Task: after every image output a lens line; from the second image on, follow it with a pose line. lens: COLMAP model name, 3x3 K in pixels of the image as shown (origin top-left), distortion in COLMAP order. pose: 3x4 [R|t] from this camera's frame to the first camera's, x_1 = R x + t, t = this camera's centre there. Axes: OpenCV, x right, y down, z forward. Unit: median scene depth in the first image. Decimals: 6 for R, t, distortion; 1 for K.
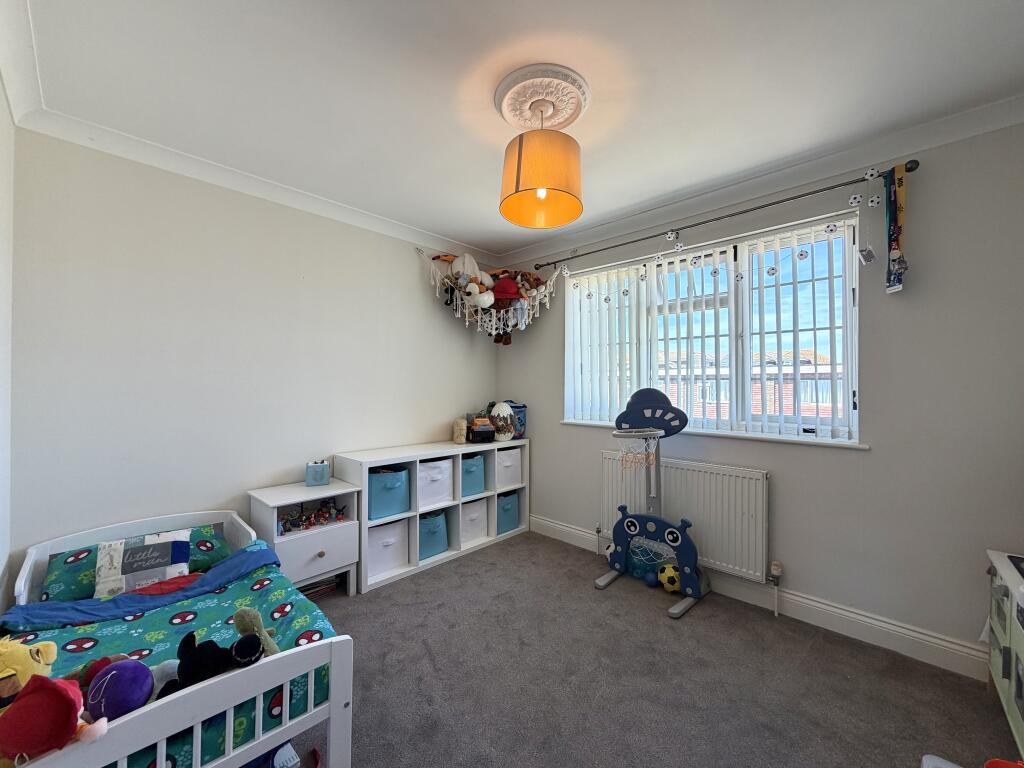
lens RADIAL K [[408.5, 0, 509.5], [0, 408.5, 386.4], [0, 0, 1]] dist [0.000657, 0.000040]
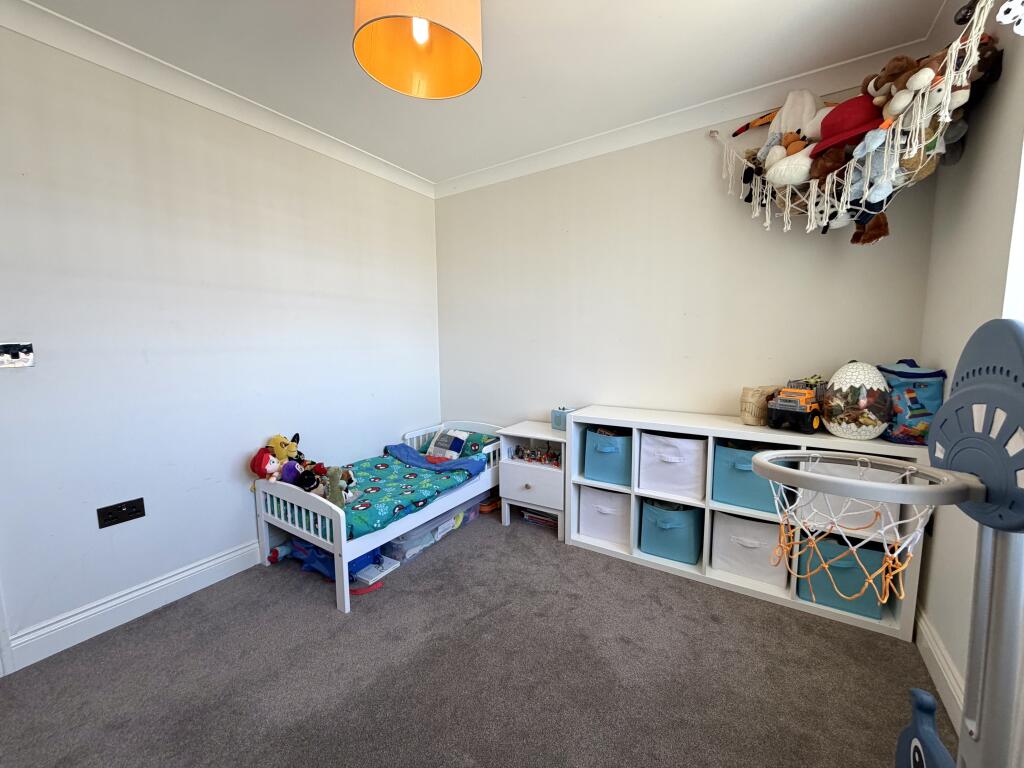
lens RADIAL K [[408.5, 0, 509.5], [0, 408.5, 386.4], [0, 0, 1]] dist [0.000657, 0.000040]
pose [[0.184512, 0.099327, -0.977798, 0.489868], [0.010263, 0.994631, 0.102973, 0.015621], [0.982777, -0.029035, 0.182502, 0.607501]]
